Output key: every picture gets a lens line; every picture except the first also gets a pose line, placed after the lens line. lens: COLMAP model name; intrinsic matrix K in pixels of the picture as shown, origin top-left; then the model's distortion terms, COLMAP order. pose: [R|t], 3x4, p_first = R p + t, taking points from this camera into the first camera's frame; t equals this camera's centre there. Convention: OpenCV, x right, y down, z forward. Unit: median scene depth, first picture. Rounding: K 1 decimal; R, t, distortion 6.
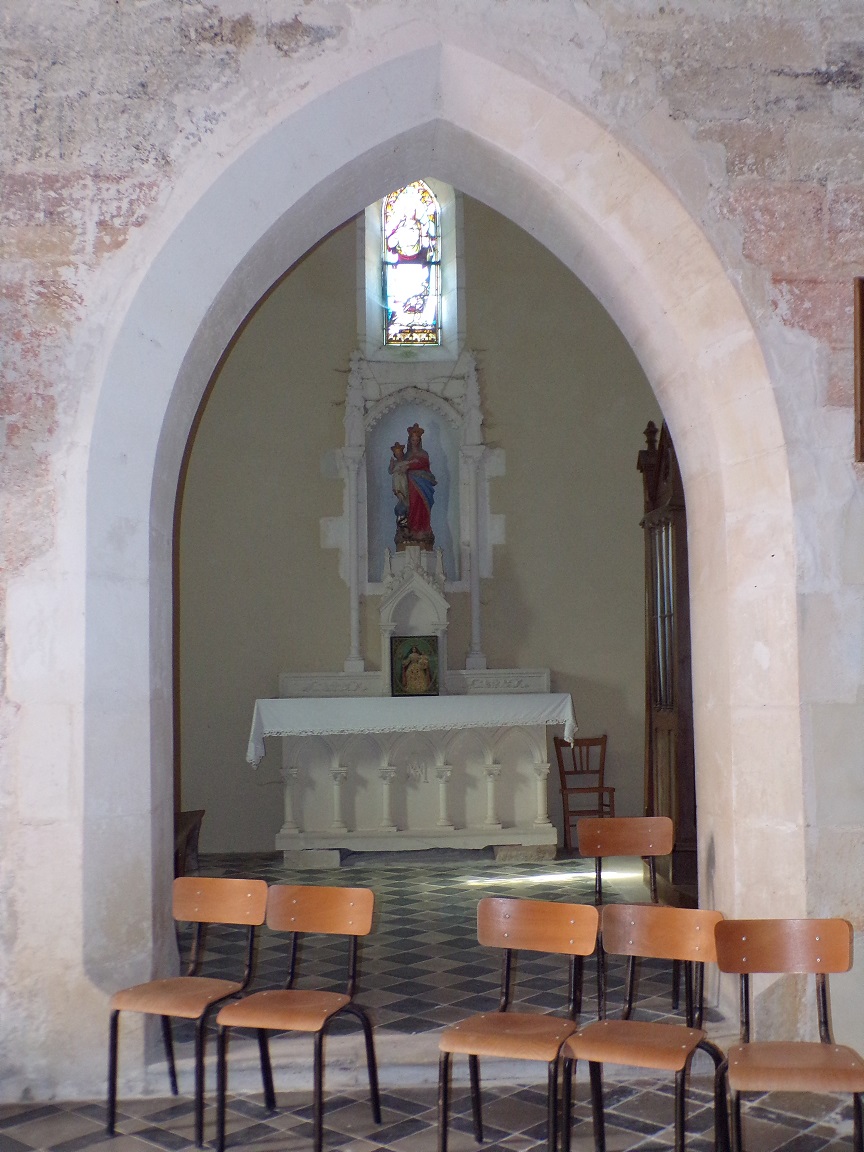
lens RADIAL K [[967.8, 0, 432.3], [0, 967.8, 572.8], [0, 0, 1]] dist [-0.004958, -0.004963]
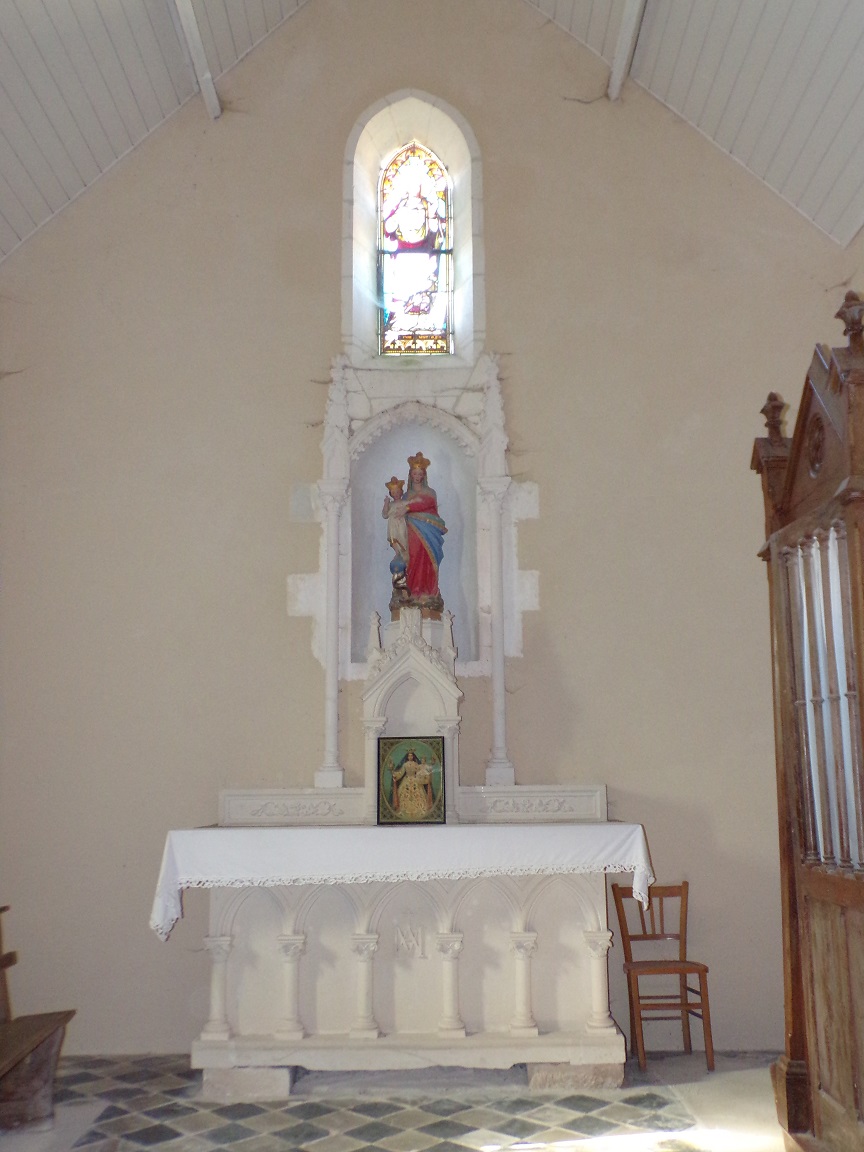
lens RADIAL K [[1035.2, 0, 434.1], [0, 1035.2, 586.2], [0, 0, 1]] dist [0.013243, 0.040828]
pose [[0.999739, -0.000118, -0.022835, 0.014526], [-0.001770, 0.996578, -0.082640, 0.017519], [0.022767, 0.082659, 0.996318, 0.229445]]
